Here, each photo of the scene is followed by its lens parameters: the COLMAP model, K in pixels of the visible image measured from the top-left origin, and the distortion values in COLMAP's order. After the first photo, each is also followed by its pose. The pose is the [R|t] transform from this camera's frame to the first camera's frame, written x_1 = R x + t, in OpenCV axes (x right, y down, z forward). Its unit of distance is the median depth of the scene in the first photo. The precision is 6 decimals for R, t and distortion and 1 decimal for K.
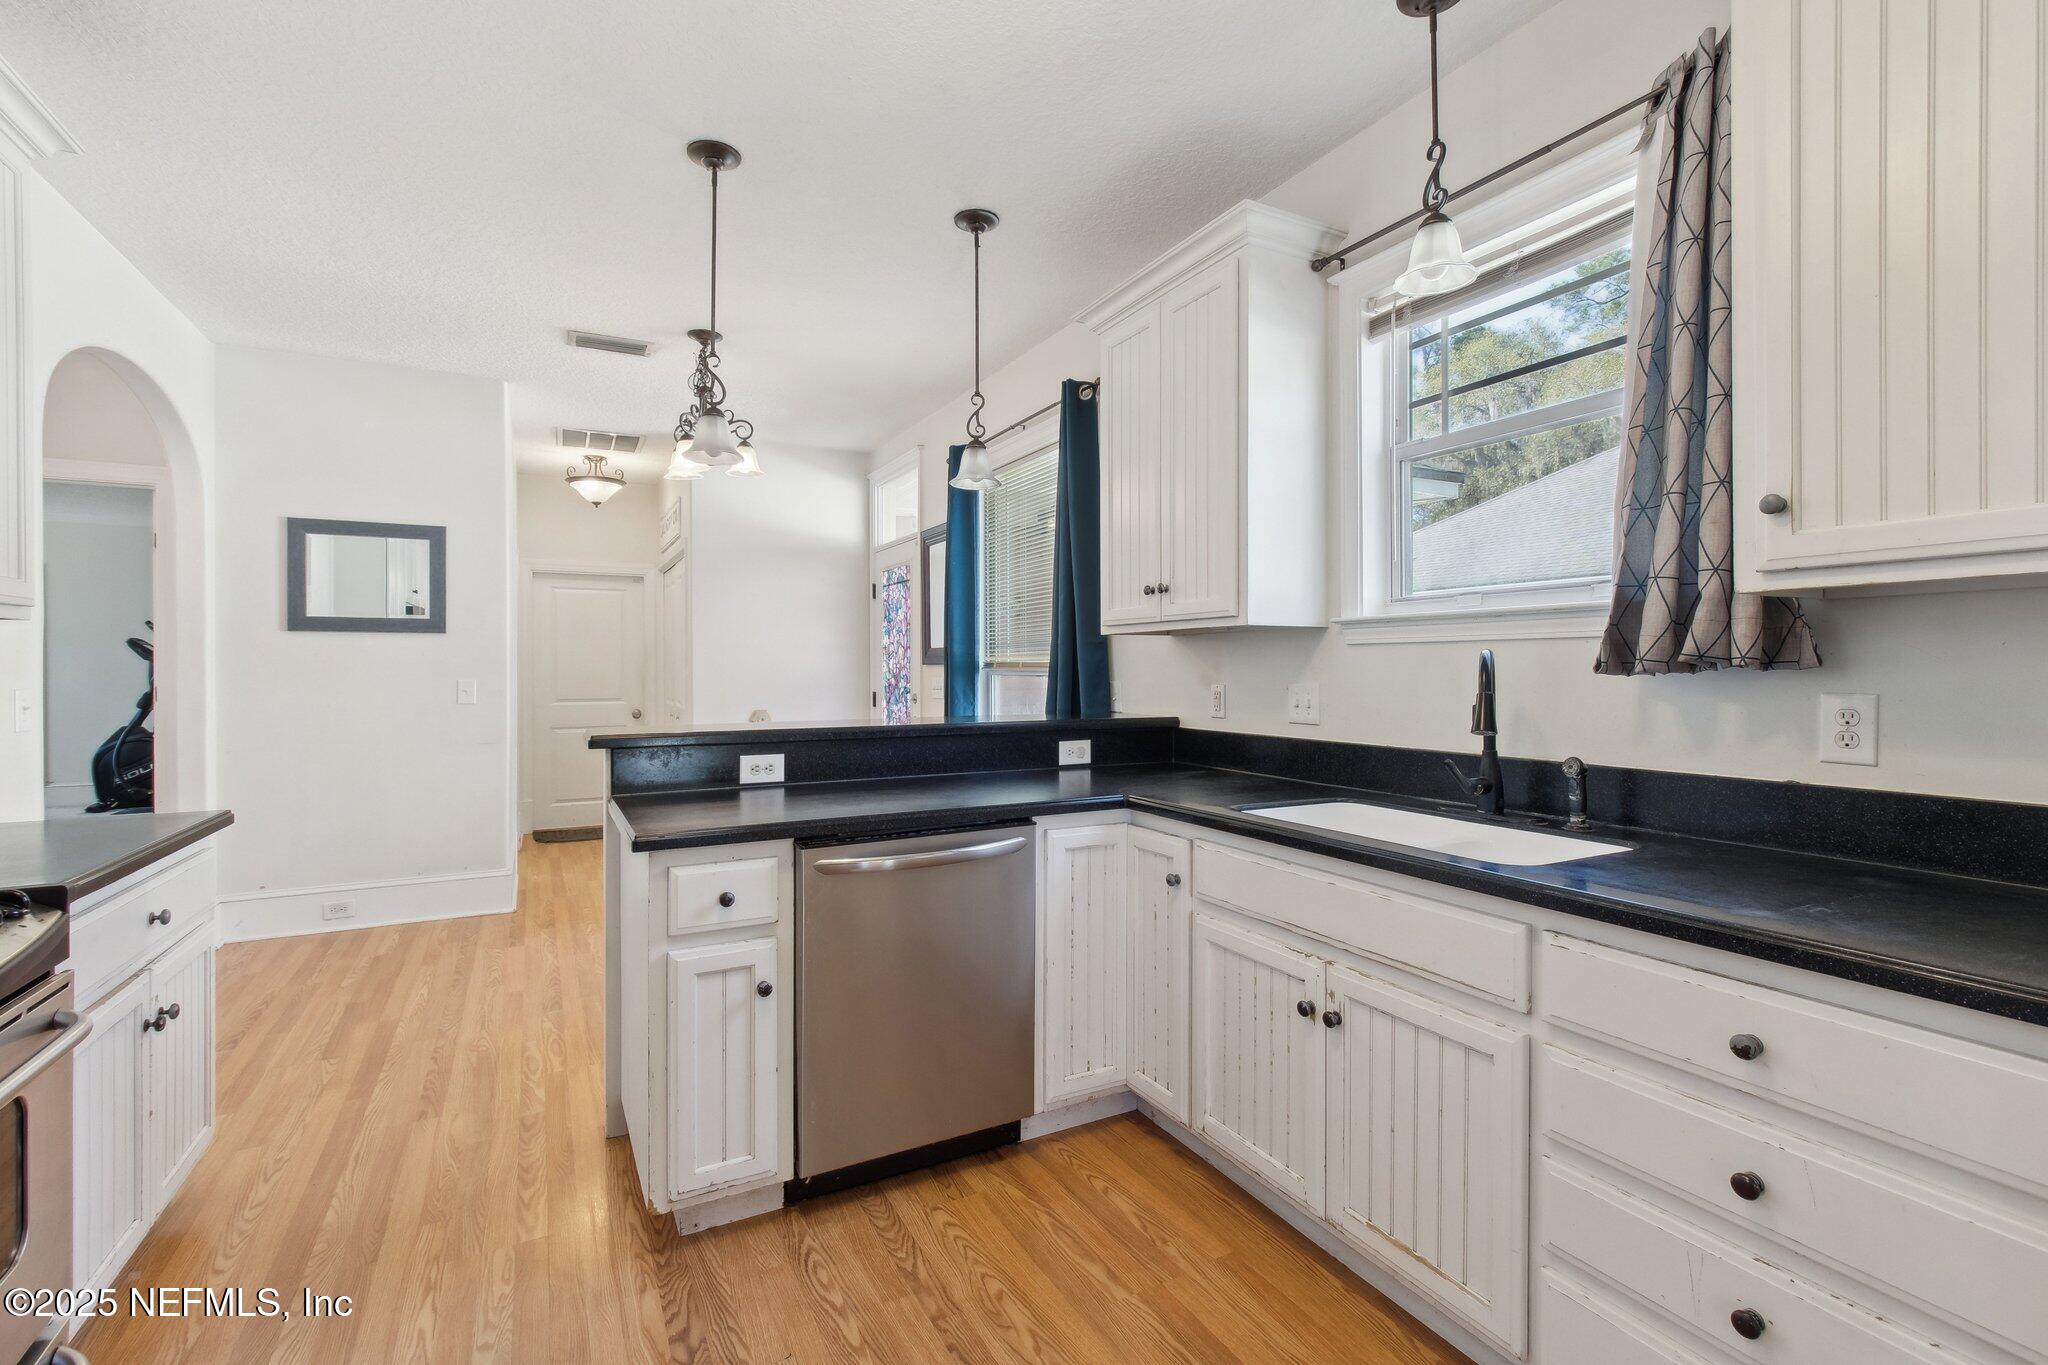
lens RADIAL K [[906.3, 0, 1018.9], [0, 906.3, 674.8], [0, 0, 1]] dist [-0.000362, -0.001147]
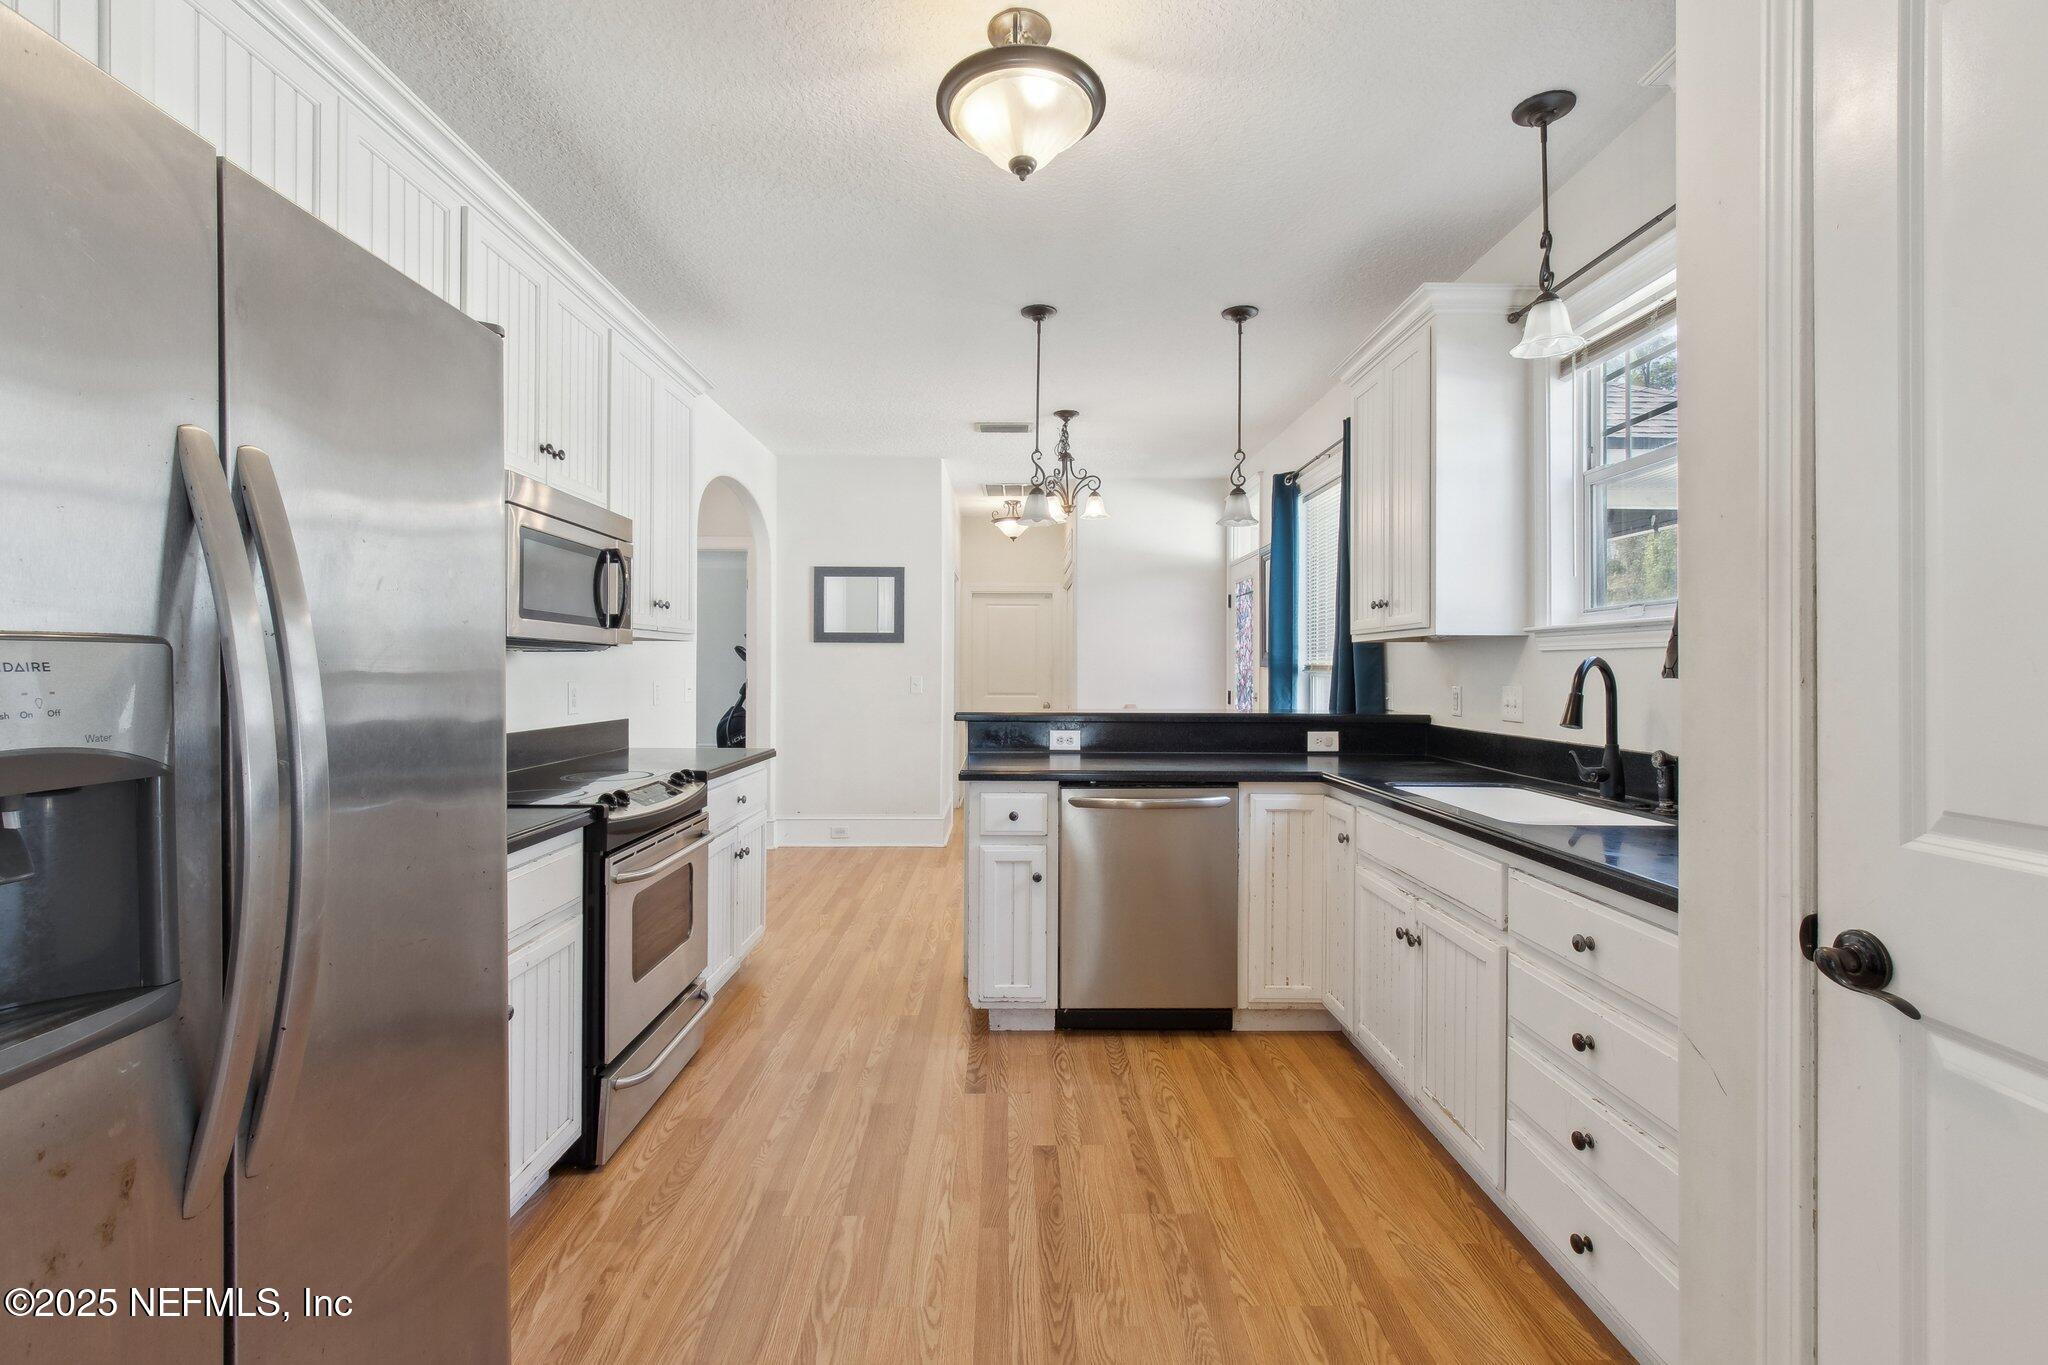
lens RADIAL K [[906.3, 0, 1018.9], [0, 906.3, 674.8], [0, 0, 1]] dist [-0.000362, -0.001147]
pose [[0.888486, 0.009101, -0.458814, 0.305497], [-0.009790, 0.999952, 0.000877, 0.001388], [0.458800, 0.003713, 0.888532, -0.296063]]
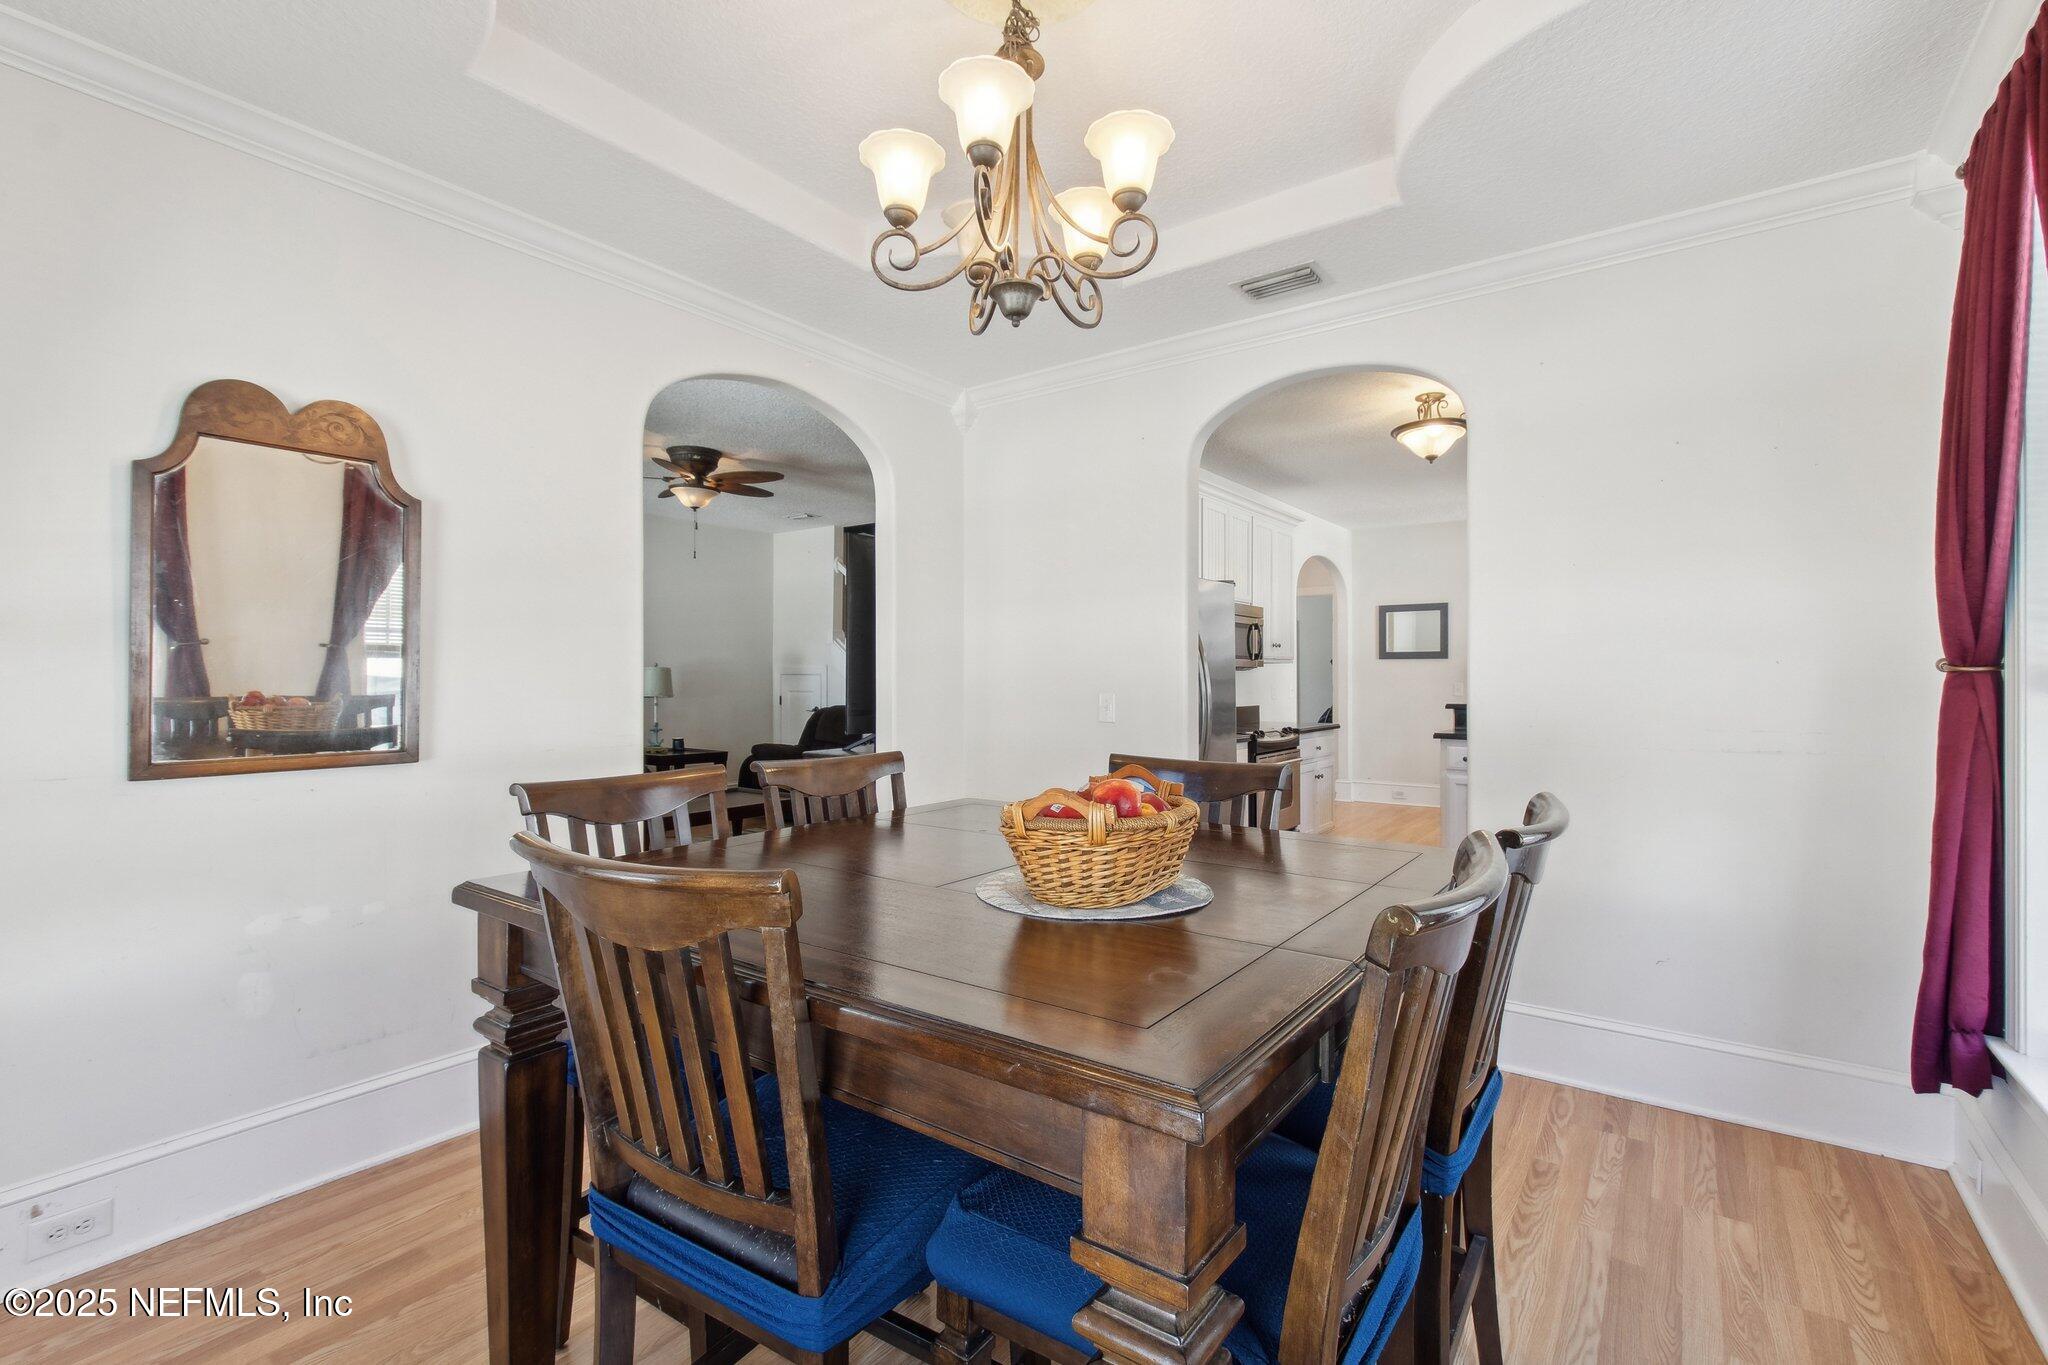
lens RADIAL K [[906.3, 0, 1018.9], [0, 906.3, 674.8], [0, 0, 1]] dist [-0.000362, -0.001147]
pose [[0.432005, -0.000152, -0.901871, 1.244747], [-0.005998, 0.999977, -0.003042, -0.000121], [0.901851, 0.006724, 0.431994, -1.138323]]
